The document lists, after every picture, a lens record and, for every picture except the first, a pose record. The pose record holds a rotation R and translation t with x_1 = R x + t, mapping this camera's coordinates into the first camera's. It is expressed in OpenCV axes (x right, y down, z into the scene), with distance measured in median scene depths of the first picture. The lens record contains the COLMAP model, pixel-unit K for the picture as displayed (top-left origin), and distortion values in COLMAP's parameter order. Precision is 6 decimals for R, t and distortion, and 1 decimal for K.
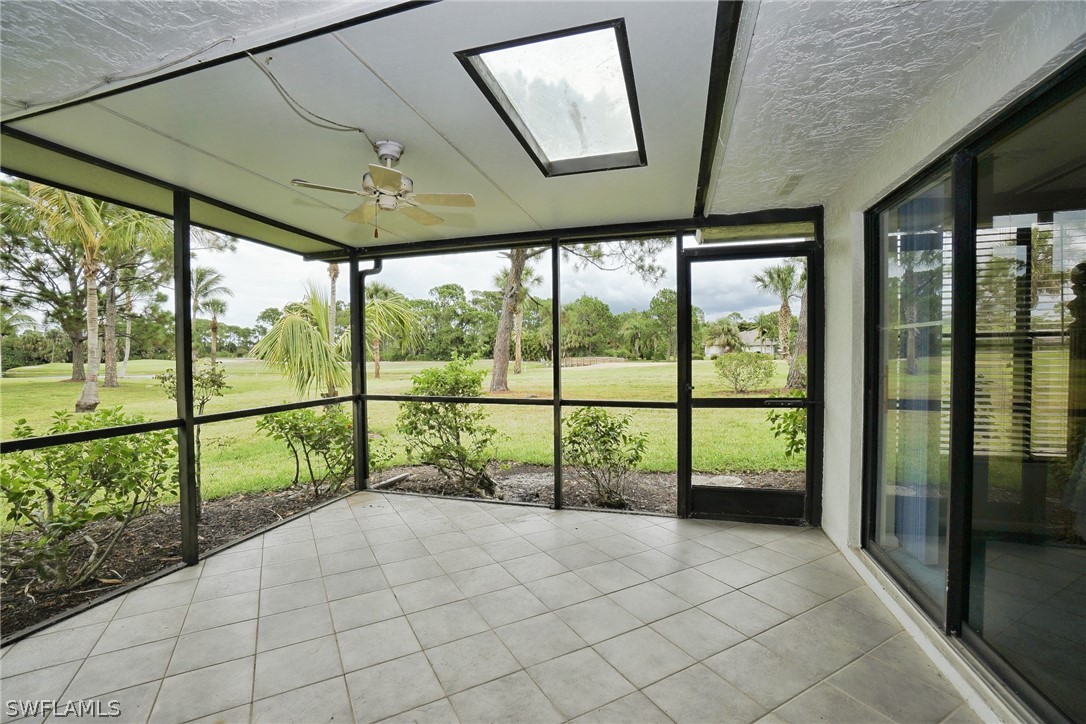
lens RADIAL K [[470.6, 0, 539.1], [0, 470.6, 360.3], [0, 0, 1]] dist [-0.041474, 0.001930]
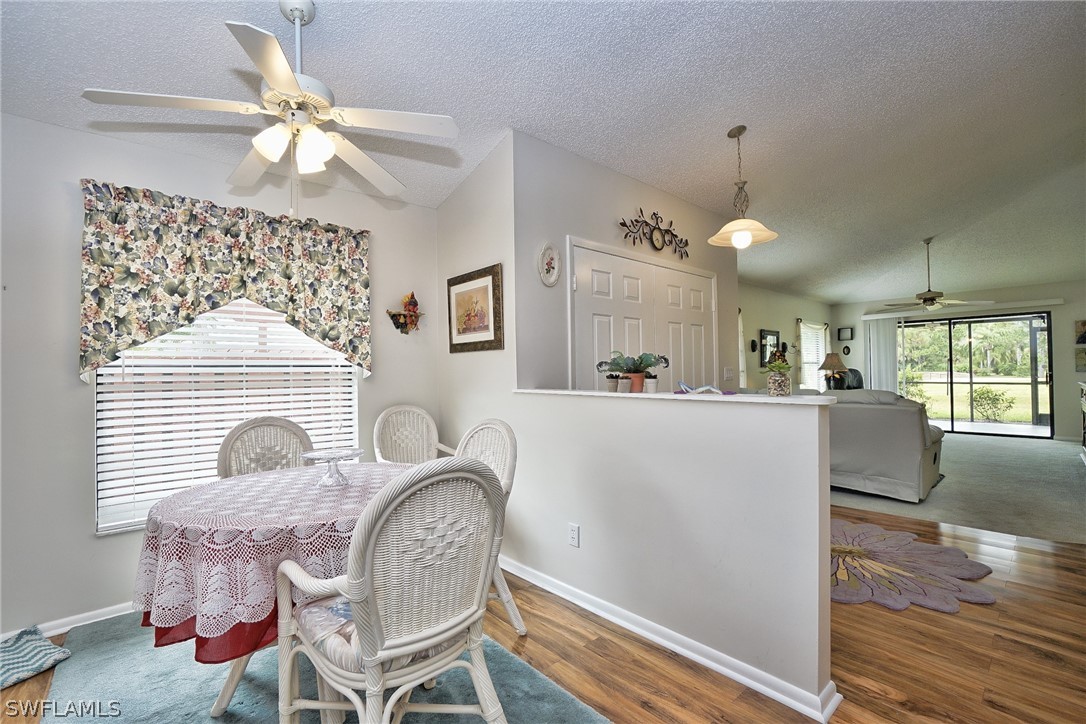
lens RADIAL K [[470.6, 0, 546.2], [0, 470.6, 362.2], [0, 0, 1]] dist [-0.041474, 0.001930]
pose [[0.843944, -0.020489, -0.536040, -0.610419], [0.002237, 0.999396, -0.034678, 0.047077], [0.536427, 0.028067, 0.843480, -2.426251]]
